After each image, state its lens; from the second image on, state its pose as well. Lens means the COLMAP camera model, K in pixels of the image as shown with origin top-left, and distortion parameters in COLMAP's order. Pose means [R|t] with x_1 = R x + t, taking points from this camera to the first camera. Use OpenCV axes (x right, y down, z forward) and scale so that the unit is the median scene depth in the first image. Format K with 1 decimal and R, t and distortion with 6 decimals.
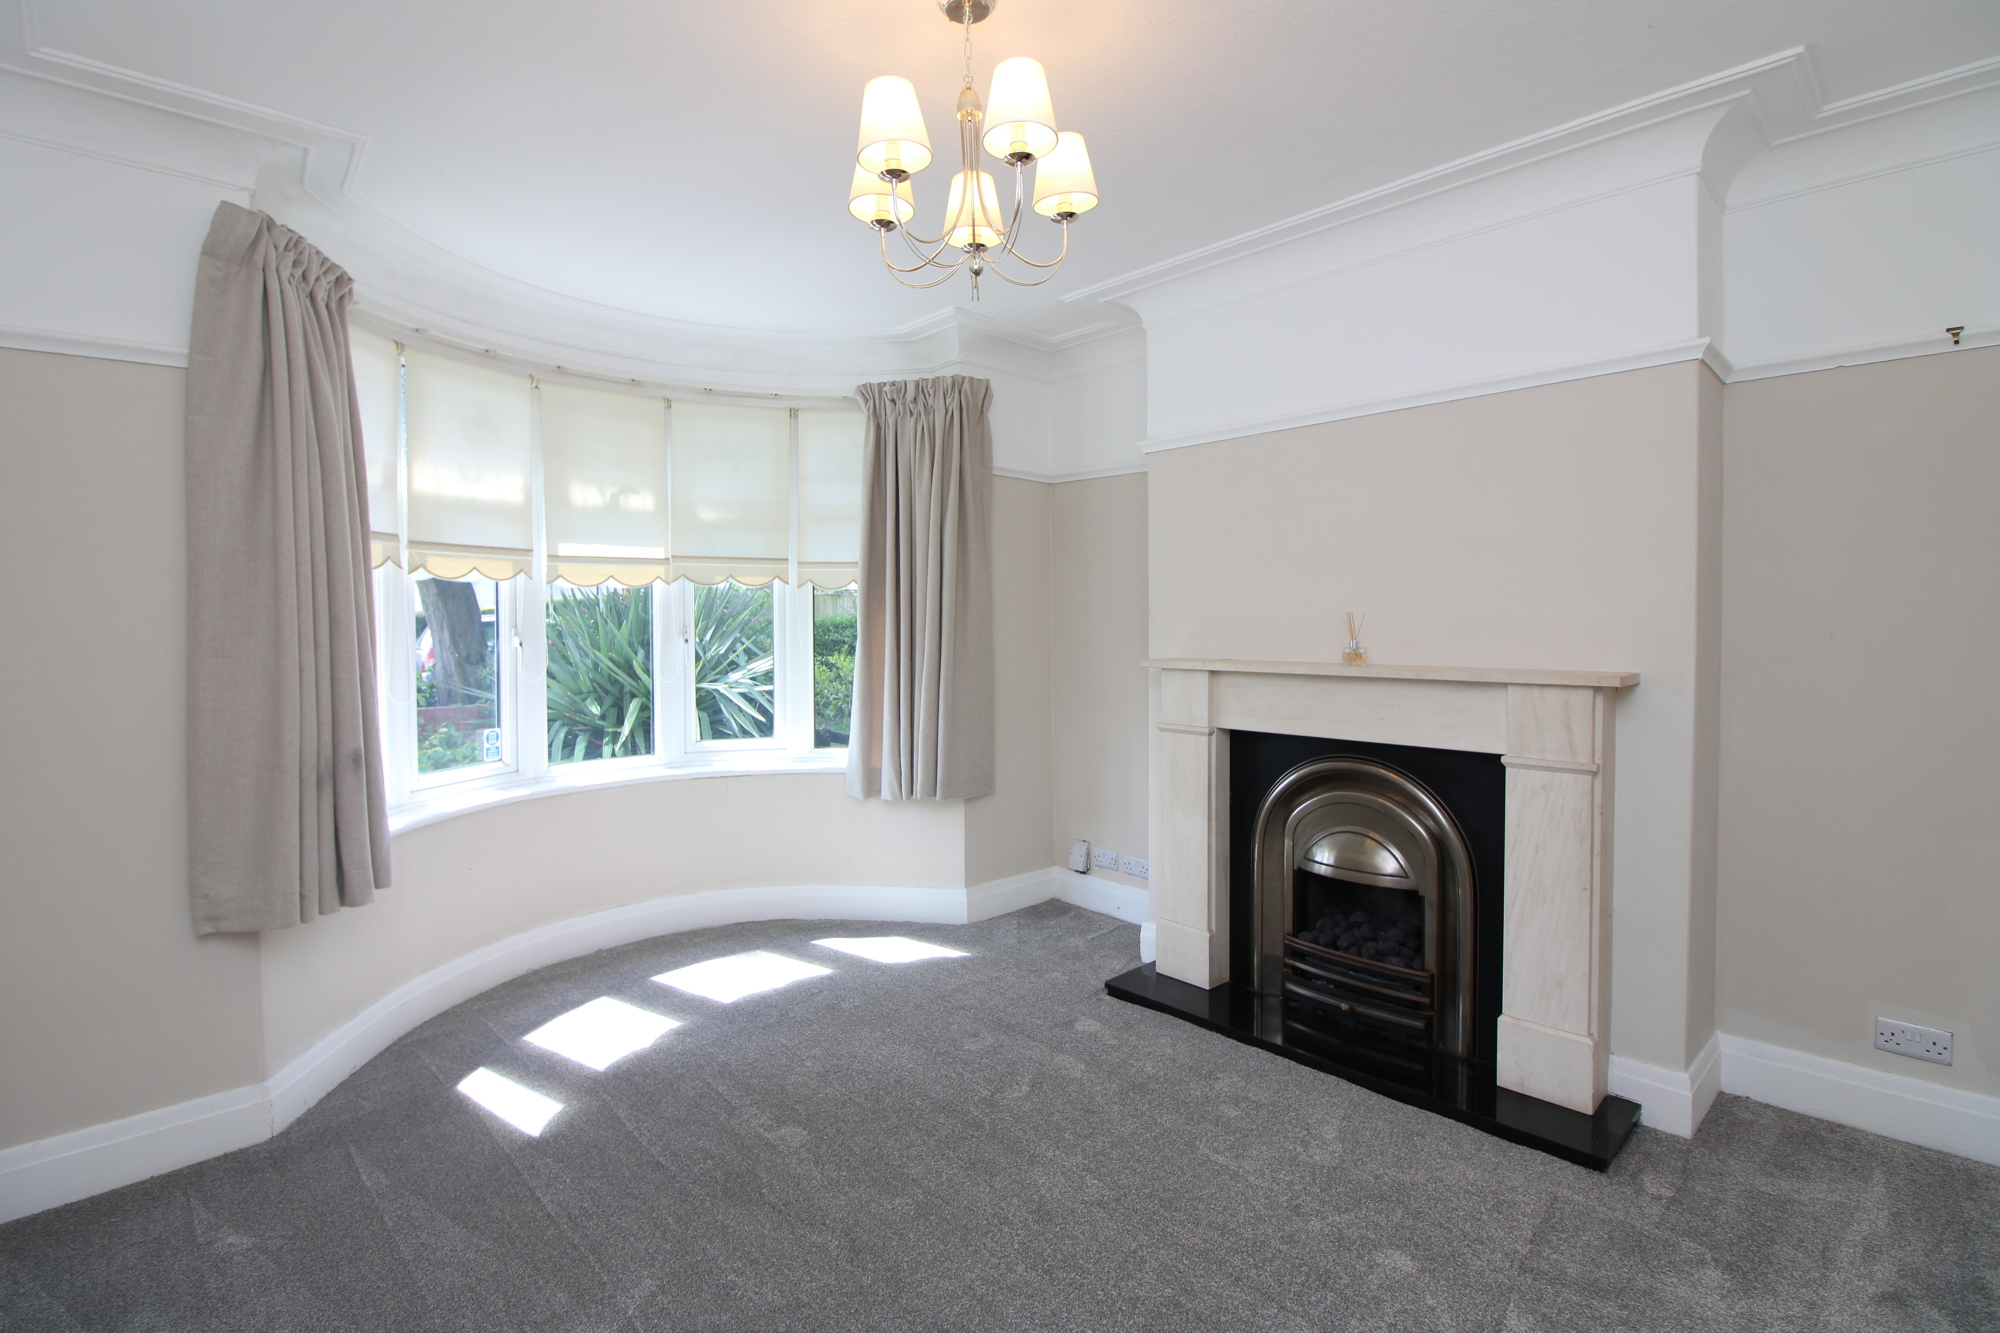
lens RADIAL K [[922.9, 0, 991.2], [0, 922.9, 640.9], [0, 0, 1]] dist [0.000729, -0.012254]
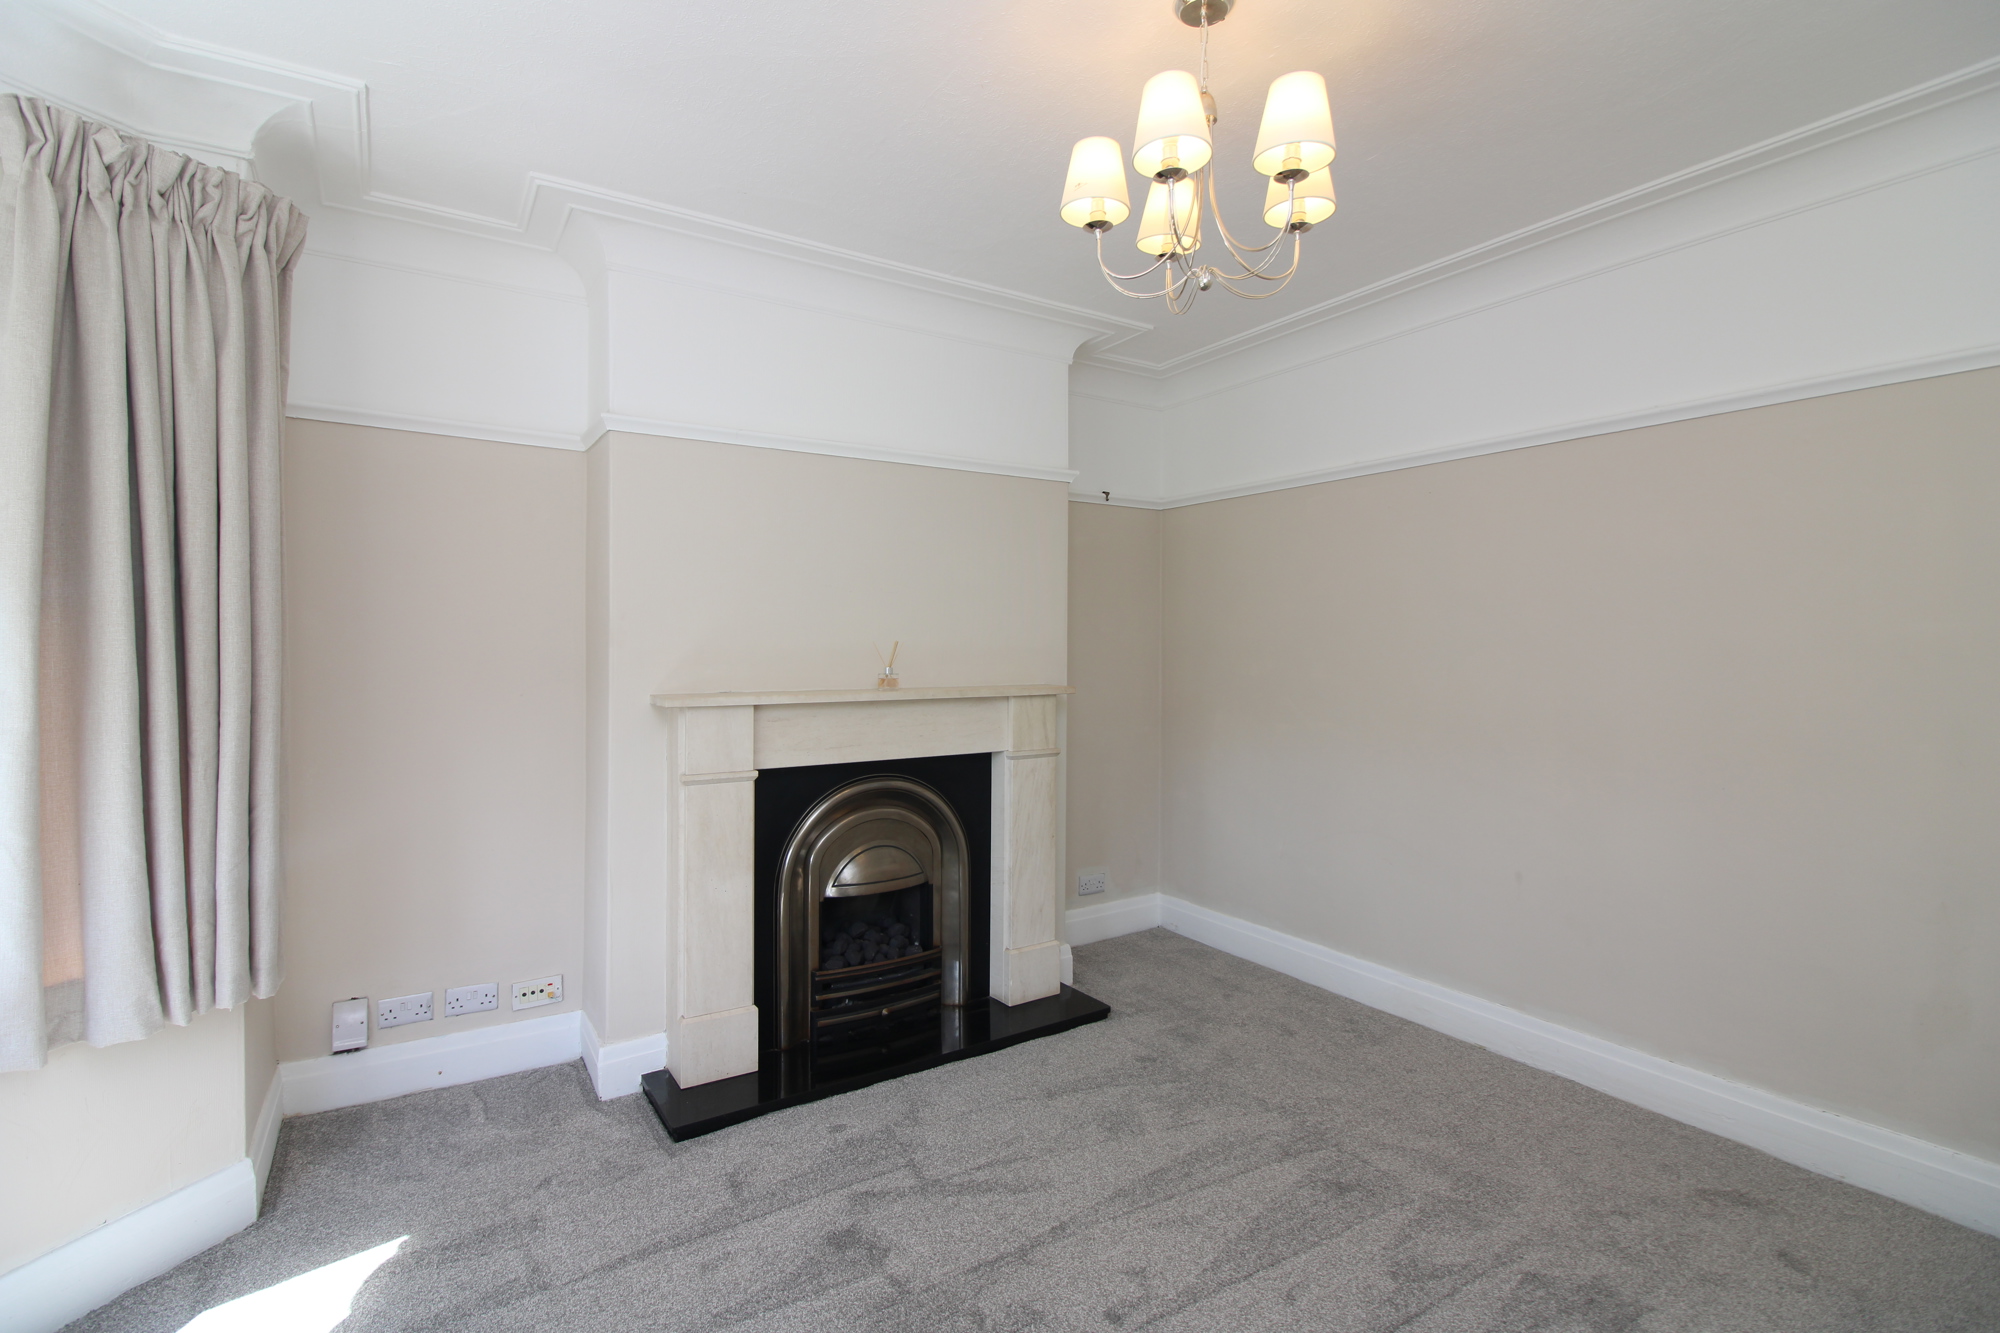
lens RADIAL K [[922.9, 0, 991.2], [0, 922.9, 640.9], [0, 0, 1]] dist [0.000729, -0.012254]
pose [[0.186366, 0.007441, 0.982452, -0.620416], [0.017991, 0.999778, -0.010985, -0.016281], [-0.982316, 0.019722, 0.186191, 0.649132]]
